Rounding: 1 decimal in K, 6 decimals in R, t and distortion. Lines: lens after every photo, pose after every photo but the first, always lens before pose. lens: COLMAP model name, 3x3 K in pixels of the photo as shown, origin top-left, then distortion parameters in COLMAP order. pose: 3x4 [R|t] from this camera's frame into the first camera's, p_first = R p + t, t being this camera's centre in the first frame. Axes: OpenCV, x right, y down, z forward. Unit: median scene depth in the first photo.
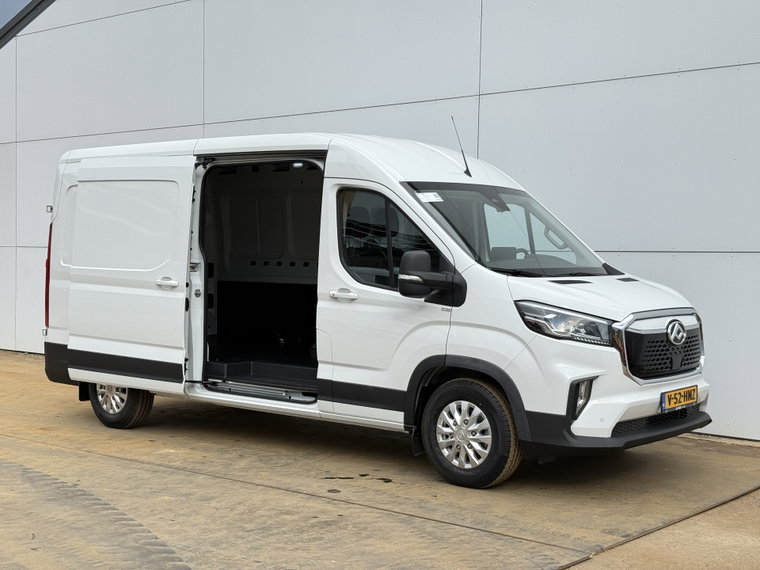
lens RADIAL K [[1096.9, 0, 380.0], [0, 1096.9, 285.0], [0, 0, 1]] dist [-0.016100, 0.042212]
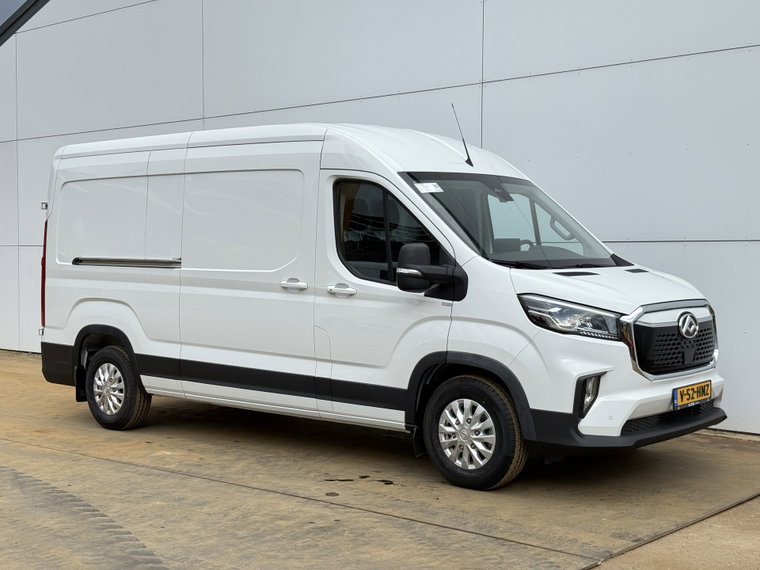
lens RADIAL K [[1083.0, 0, 380.0], [0, 1083.0, 285.0], [0, 0, 1]] dist [0.009795, -0.056979]
pose [[0.999791, -0.012066, -0.016530, 0.017709], [0.012135, 0.999918, 0.004074, 0.001074], [0.016479, -0.004274, 0.999855, 0.051209]]
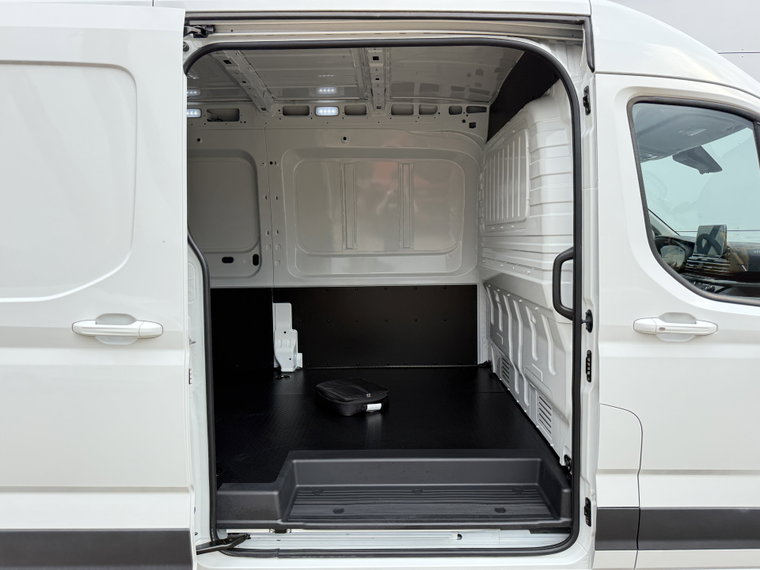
lens RADIAL K [[532.1, 0, 380.0], [0, 532.1, 285.0], [0, 0, 1]] dist [-0.001318, -0.000562]
pose [[0.765734, -0.072501, 0.639058, -0.290627], [0.039937, 0.997069, 0.065264, -0.030315], [-0.641916, -0.024452, 0.766385, 0.968719]]
